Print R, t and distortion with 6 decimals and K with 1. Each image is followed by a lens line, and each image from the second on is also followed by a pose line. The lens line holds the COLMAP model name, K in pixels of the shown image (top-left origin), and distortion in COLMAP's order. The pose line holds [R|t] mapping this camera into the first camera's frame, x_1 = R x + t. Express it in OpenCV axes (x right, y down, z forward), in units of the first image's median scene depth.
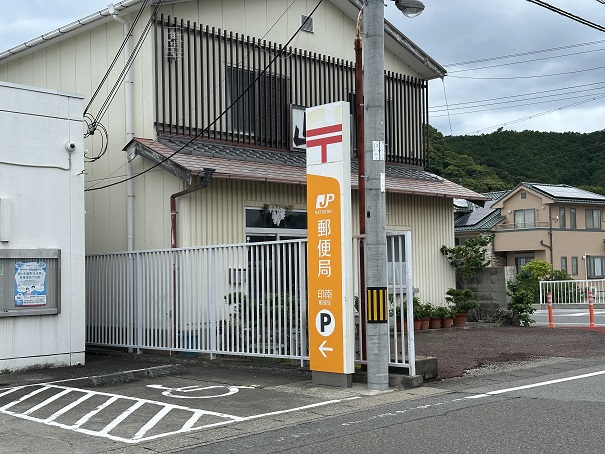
lens RADIAL K [[848.6, 0, 302.5], [0, 848.6, 227.0], [0, 0, 1]] dist [0.018123, 0.011609]
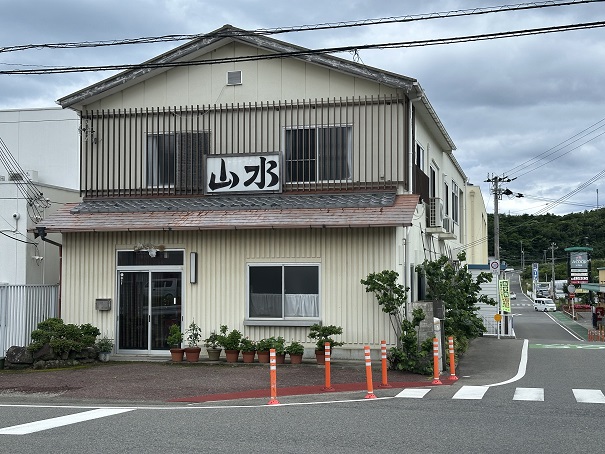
lens RADIAL K [[848.6, 0, 302.5], [0, 848.6, 227.0], [0, 0, 1]] dist [0.018123, 0.011609]
pose [[0.489938, -0.019712, -0.871534, 1.103486], [0.042148, 0.999111, 0.001096, -0.043912], [0.870738, -0.037270, 0.490333, 0.563887]]
